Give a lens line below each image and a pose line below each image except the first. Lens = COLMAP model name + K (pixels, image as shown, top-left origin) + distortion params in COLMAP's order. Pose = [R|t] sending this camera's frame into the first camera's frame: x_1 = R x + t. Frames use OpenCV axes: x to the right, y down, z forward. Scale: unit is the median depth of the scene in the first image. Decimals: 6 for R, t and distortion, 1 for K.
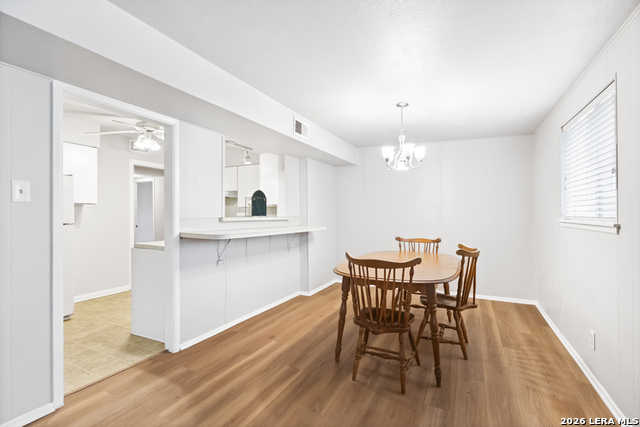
lens RADIAL K [[301.1, 0, 313.1], [0, 301.1, 215.3], [0, 0, 1]] dist [0.005606, 0.000836]
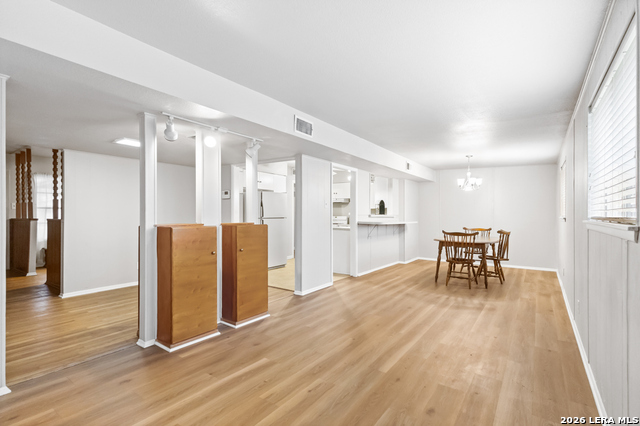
lens RADIAL K [[301.1, 0, 313.2], [0, 301.1, 217.0], [0, 0, 1]] dist [0.005606, 0.000836]
pose [[0.987089, 0.006092, -0.160060, -0.316828], [-0.005463, 0.999976, 0.004368, 0.013481], [0.160082, -0.003437, 0.987098, -0.895308]]
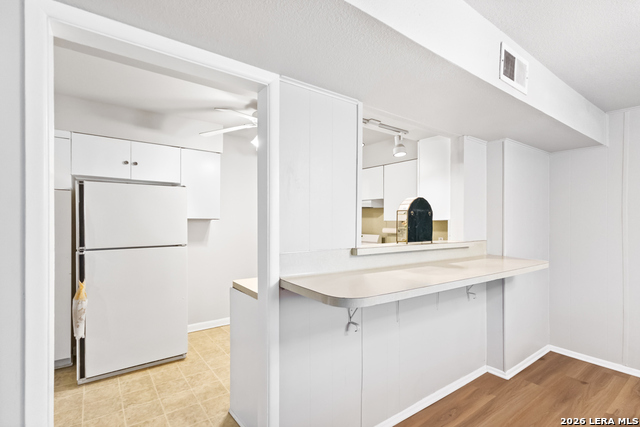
lens RADIAL K [[301.1, 0, 319.2], [0, 301.1, 221.3], [0, 0, 1]] dist [0.005606, 0.000836]
pose [[0.897285, 0.005488, -0.441418, -0.103782], [-0.006983, 0.999974, -0.001762, -0.037216], [0.441397, 0.004663, 0.897300, 0.417291]]
